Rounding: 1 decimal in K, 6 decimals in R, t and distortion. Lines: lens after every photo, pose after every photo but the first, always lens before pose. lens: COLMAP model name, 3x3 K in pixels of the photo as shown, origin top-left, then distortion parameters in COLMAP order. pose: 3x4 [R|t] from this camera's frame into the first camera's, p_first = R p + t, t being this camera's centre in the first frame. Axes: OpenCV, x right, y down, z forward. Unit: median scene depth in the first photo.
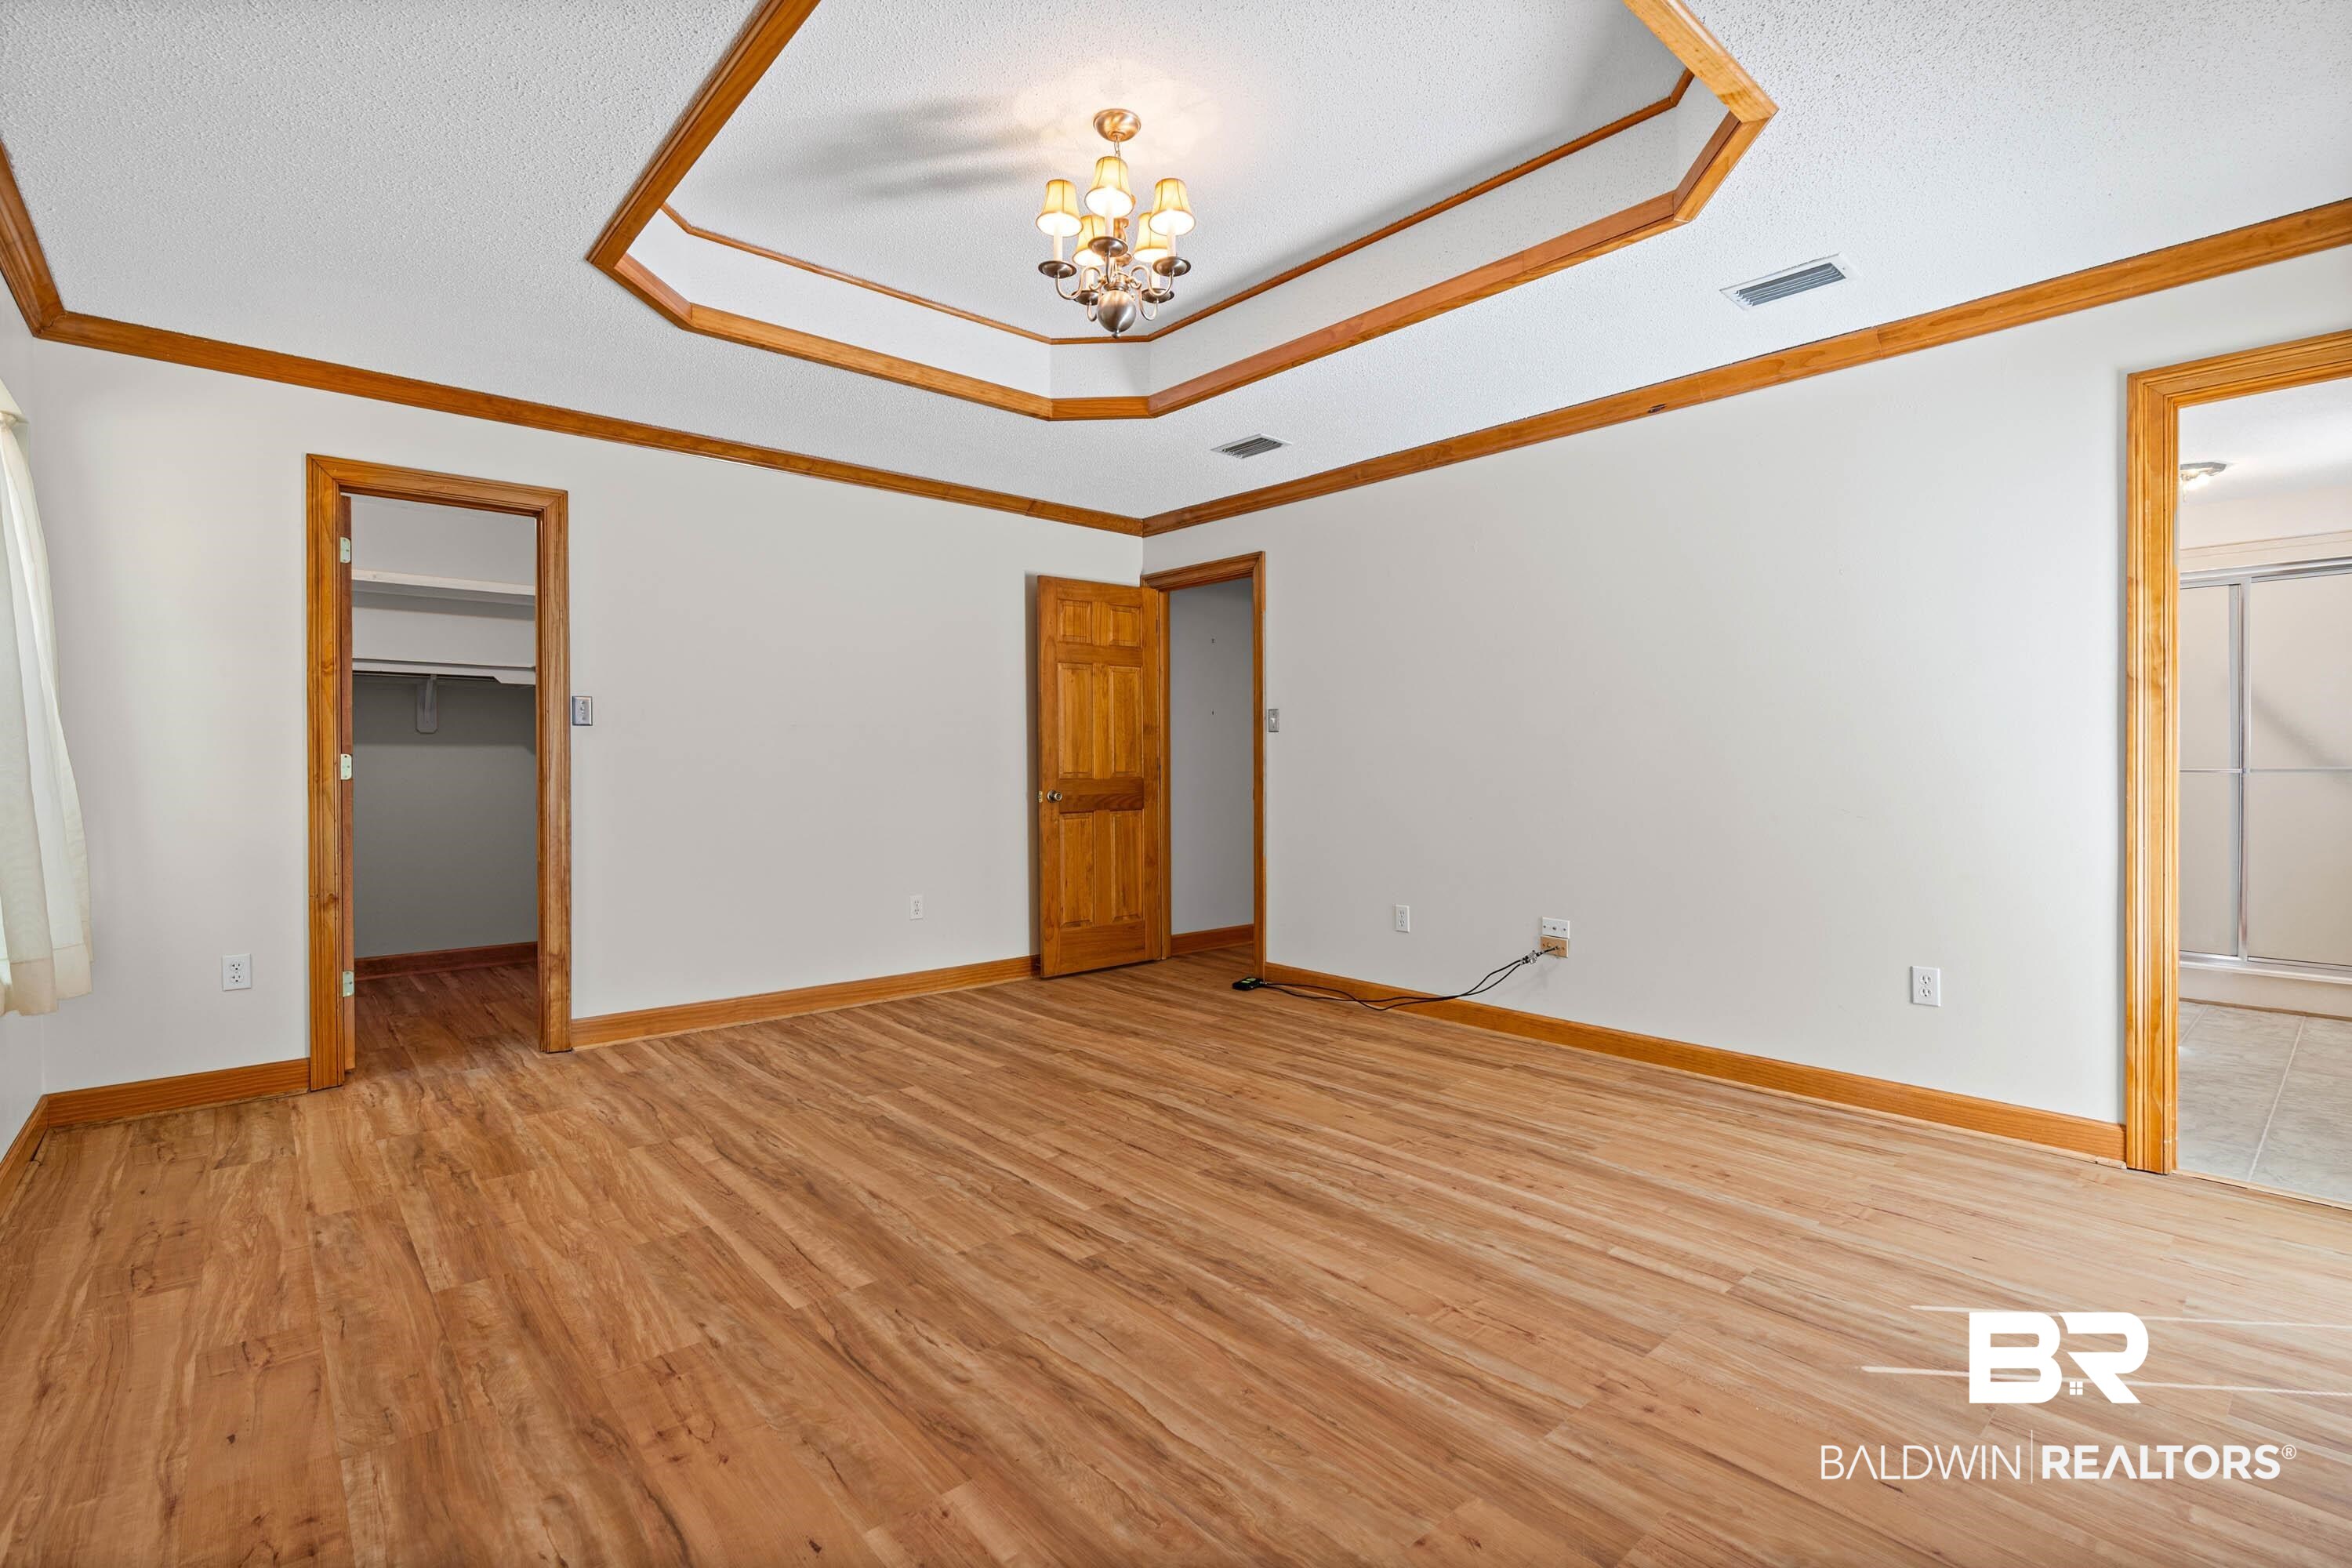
lens RADIAL K [[1067.4, 0, 1167.7], [0, 1067.4, 770.8], [0, 0, 1]] dist [-0.003185, 0.000110]
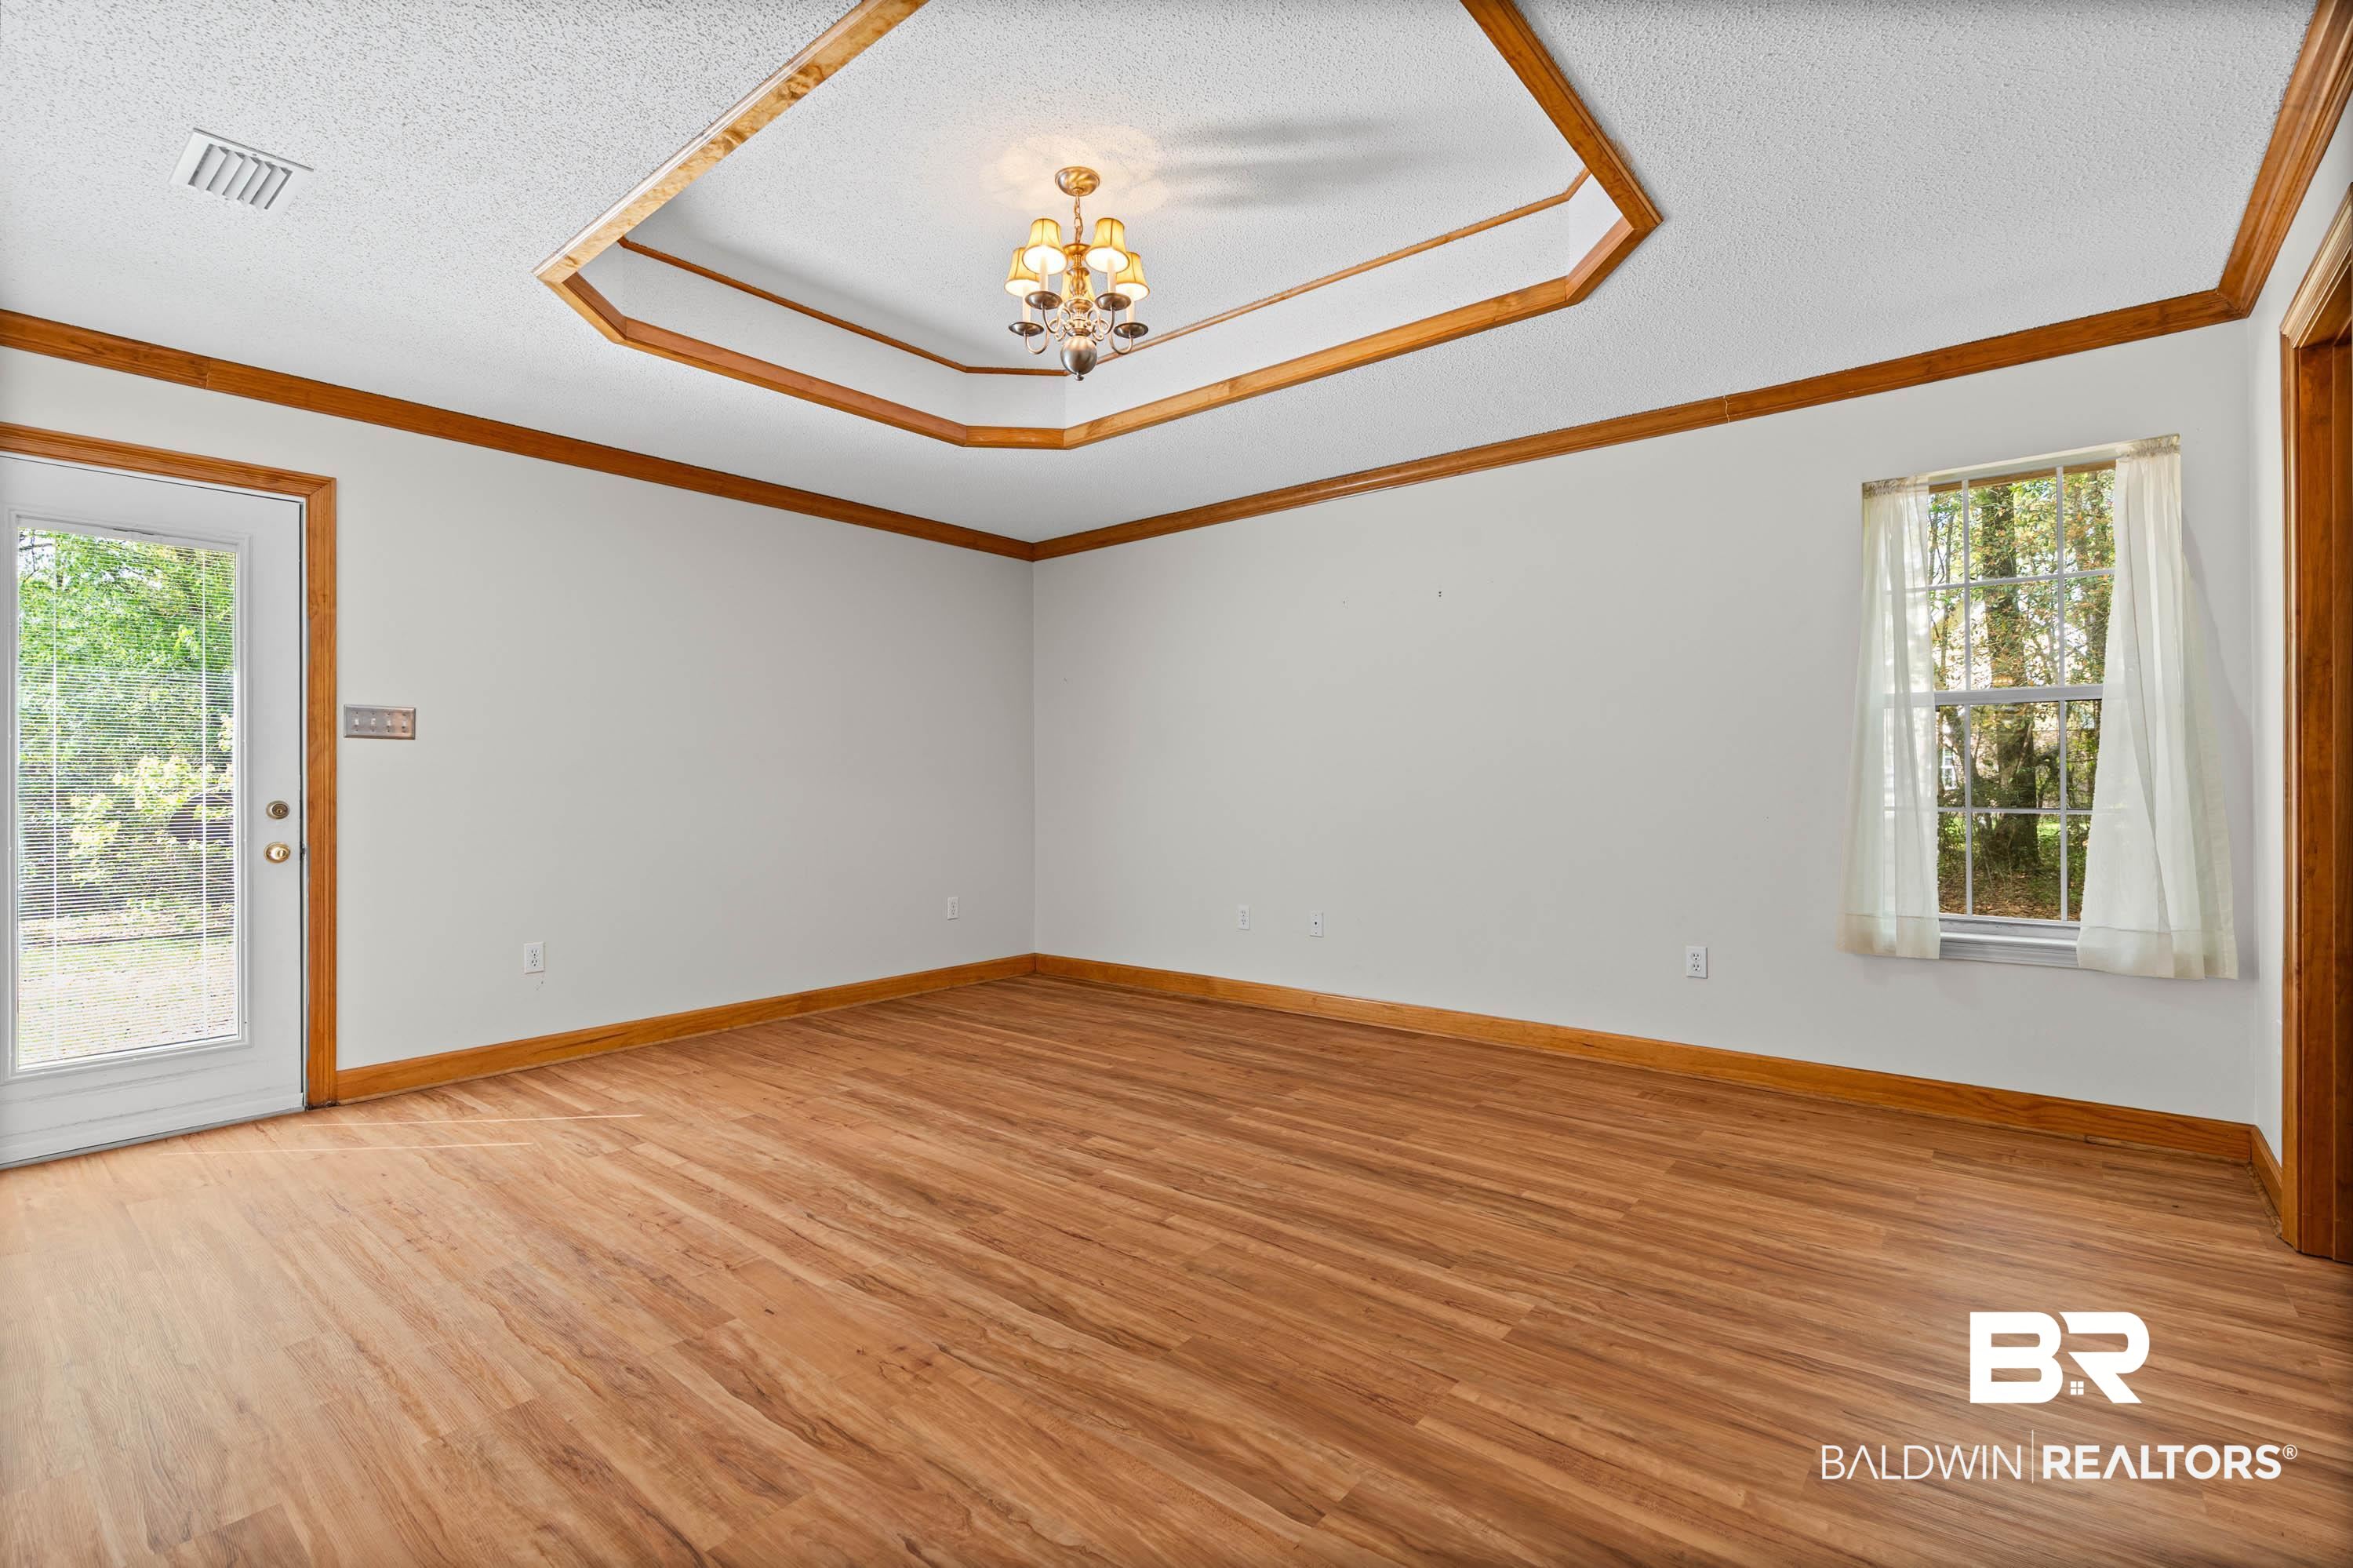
lens RADIAL K [[1067.9, 0, 1168.2], [0, 1067.9, 770.8], [0, 0, 1]] dist [-0.003185, 0.000110]
pose [[-0.987468, 0.004721, -0.157748, 0.033413], [0.005476, 0.999976, -0.004355, -0.008174], [0.157724, -0.005164, -0.987470, 1.965660]]
